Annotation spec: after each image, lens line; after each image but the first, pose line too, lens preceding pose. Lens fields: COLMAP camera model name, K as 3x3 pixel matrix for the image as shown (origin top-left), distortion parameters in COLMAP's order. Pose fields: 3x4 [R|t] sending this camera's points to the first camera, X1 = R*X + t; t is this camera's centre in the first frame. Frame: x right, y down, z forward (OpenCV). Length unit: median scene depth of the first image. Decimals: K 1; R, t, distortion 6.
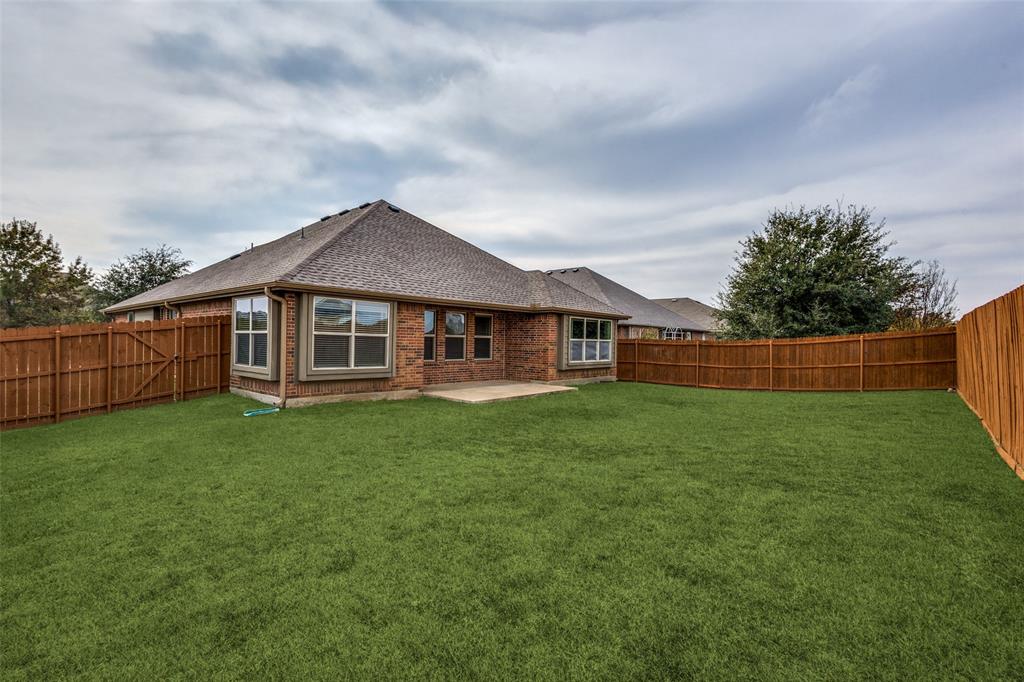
lens RADIAL K [[481.2, 0, 512.3], [0, 481.2, 345.5], [0, 0, 1]] dist [0.000405, -0.000111]
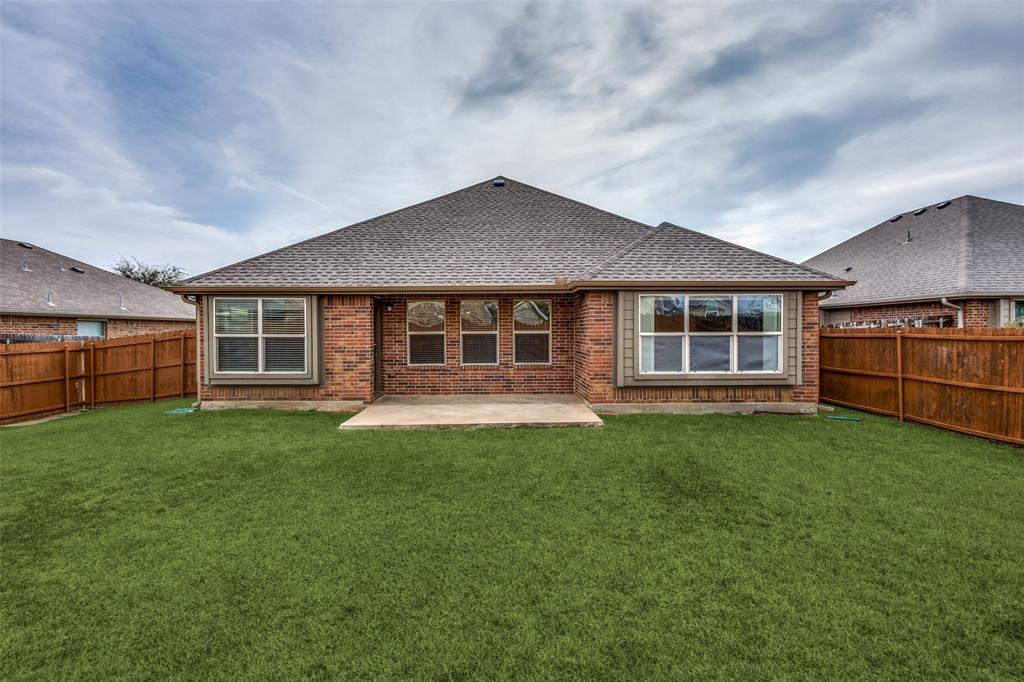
lens RADIAL K [[468.5, 0, 514.0], [0, 468.5, 339.6], [0, 0, 1]] dist [0.001118, -0.000741]
pose [[0.664320, -0.007827, -0.747407, 0.499288], [0.010310, 0.999946, -0.001308, -0.007479], [0.747377, -0.006837, 0.664365, 0.591100]]
